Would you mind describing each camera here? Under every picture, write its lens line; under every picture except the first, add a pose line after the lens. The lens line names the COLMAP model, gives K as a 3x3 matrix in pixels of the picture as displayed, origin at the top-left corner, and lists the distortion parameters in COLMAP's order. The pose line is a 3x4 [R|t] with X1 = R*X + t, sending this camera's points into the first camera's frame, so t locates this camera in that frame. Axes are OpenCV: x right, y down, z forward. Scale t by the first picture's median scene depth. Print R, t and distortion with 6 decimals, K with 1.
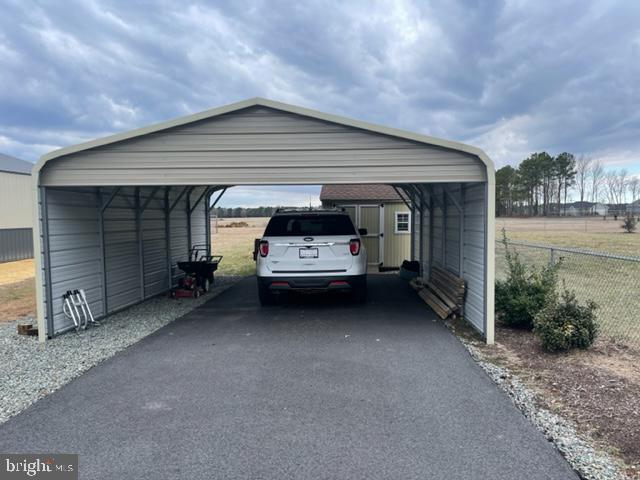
lens RADIAL K [[485.4, 0, 314.1], [0, 485.4, 264.8], [0, 0, 1]] dist [0.064040, -0.082431]
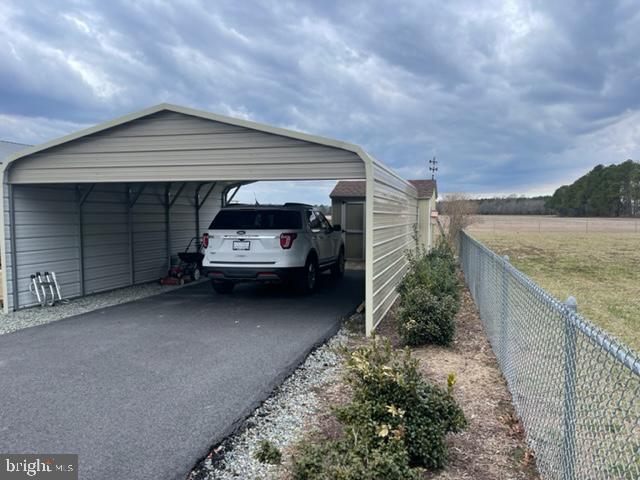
lens RADIAL K [[485.4, 0, 316.1], [0, 485.4, 235.8], [0, 0, 1]] dist [0.064040, -0.082431]
pose [[0.978111, 0.017977, -0.207306, 0.204608], [-0.029525, 0.998171, -0.052744, 0.004174], [0.205979, 0.057710, 0.976853, -0.010679]]
